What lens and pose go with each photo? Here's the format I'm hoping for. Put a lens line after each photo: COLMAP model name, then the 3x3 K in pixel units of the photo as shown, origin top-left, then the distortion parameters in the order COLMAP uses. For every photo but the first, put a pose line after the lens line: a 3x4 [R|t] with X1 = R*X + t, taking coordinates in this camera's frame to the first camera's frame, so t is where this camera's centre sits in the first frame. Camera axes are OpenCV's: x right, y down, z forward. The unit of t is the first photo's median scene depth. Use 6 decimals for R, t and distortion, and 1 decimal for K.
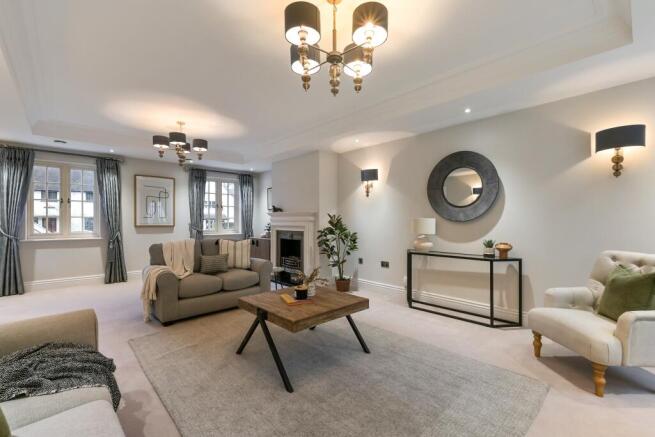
lens RADIAL K [[300.3, 0, 325.9], [0, 300.3, 221.4], [0, 0, 1]] dist [0.000008, -0.000087]
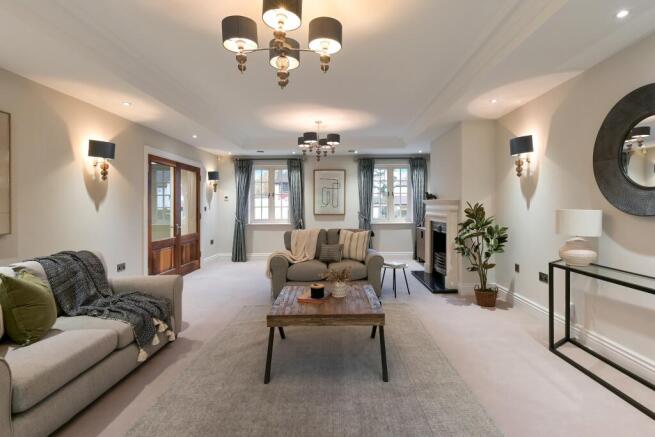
lens RADIAL K [[330.4, 0, 321.5], [0, 330.4, 204.6], [0, 0, 1]] dist [-0.000025, 0.000125]
pose [[0.717785, -0.010132, -0.696191, 0.348555], [0.007697, 0.999948, -0.006617, -0.016468], [0.696222, -0.000609, 0.717826, 0.134356]]
